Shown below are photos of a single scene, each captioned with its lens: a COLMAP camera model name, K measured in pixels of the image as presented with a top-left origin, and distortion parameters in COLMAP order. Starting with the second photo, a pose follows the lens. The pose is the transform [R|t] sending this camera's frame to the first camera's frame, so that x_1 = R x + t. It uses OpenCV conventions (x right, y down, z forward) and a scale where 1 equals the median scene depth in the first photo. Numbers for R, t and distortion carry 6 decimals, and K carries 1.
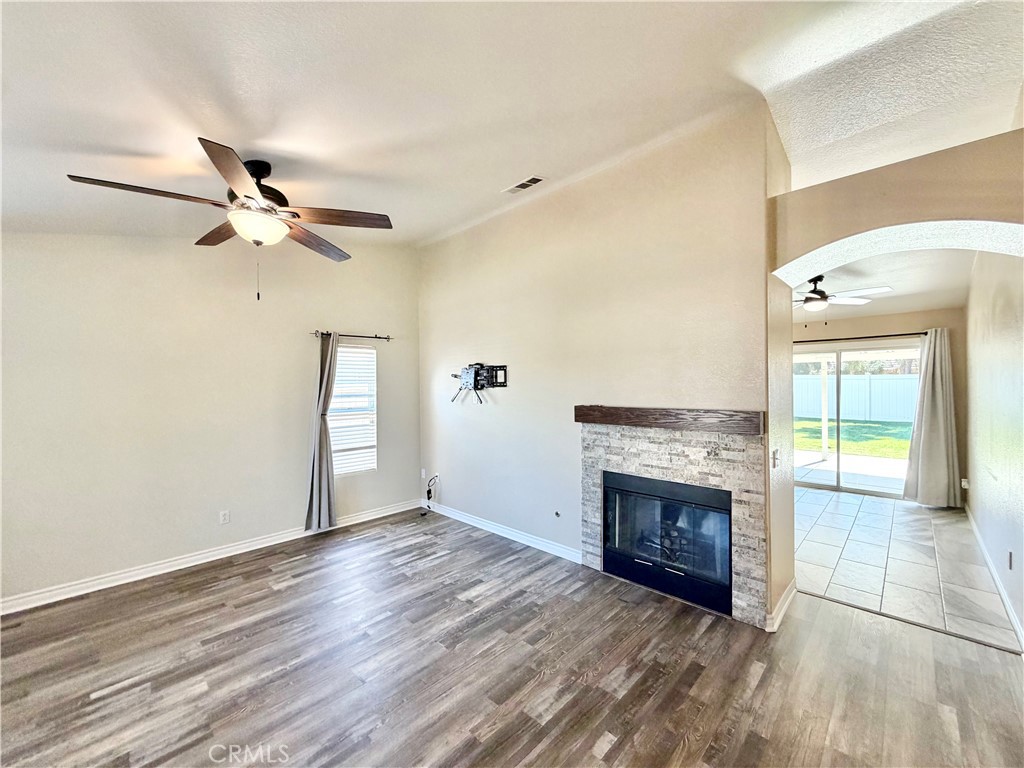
lens RADIAL K [[409.2, 0, 507.2], [0, 409.2, 386.3], [0, 0, 1]] dist [-0.001078, 0.000479]
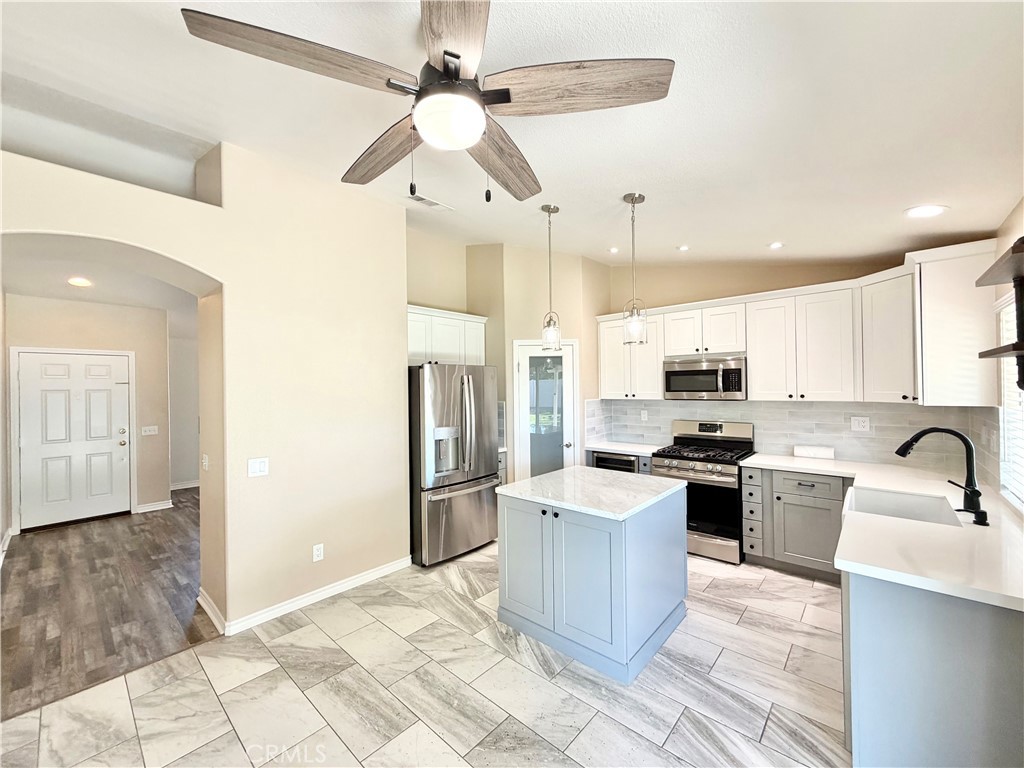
lens RADIAL K [[409.2, 0, 508.8], [0, 409.2, 383.7], [0, 0, 1]] dist [-0.001078, 0.000479]
pose [[0.046193, -0.000919, -0.998932, 1.513767], [0.005606, 0.999984, -0.000661, -0.024334], [0.998917, -0.005570, 0.046197, 1.482602]]
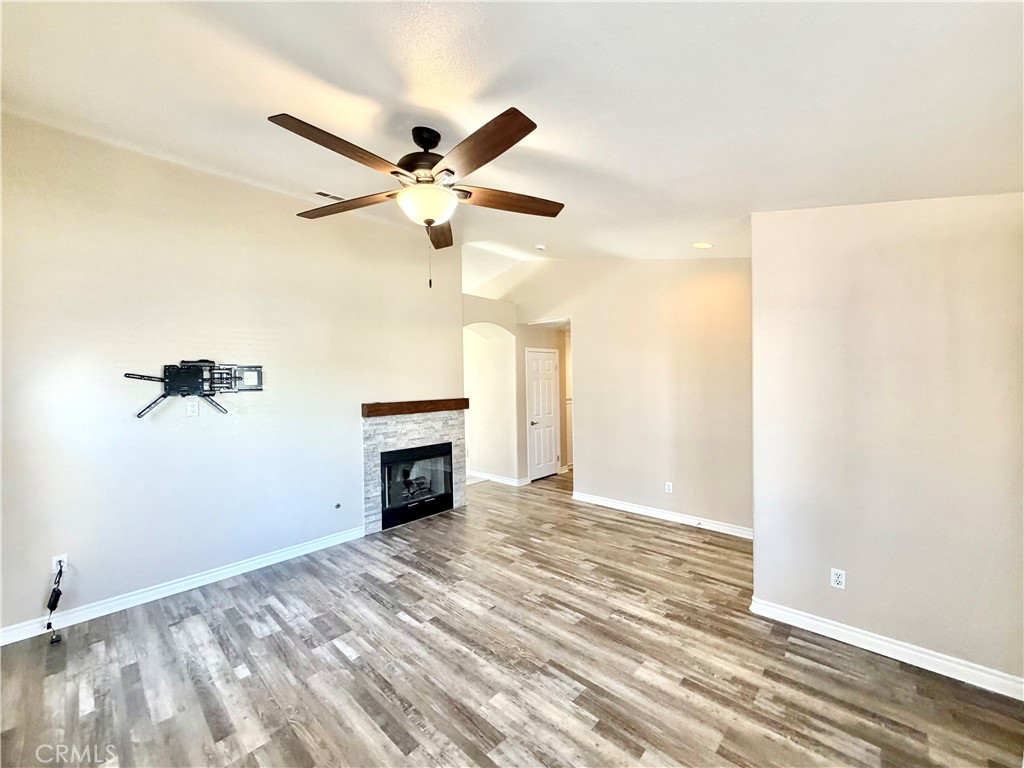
lens RADIAL K [[409.2, 0, 511.5], [0, 409.2, 382.9], [0, 0, 1]] dist [-0.001078, 0.000479]
pose [[-0.020926, 0.005364, 0.999767, -1.132719], [0.024100, 0.999698, -0.004859, 0.001893], [-0.999491, 0.023992, -0.021049, 0.642226]]
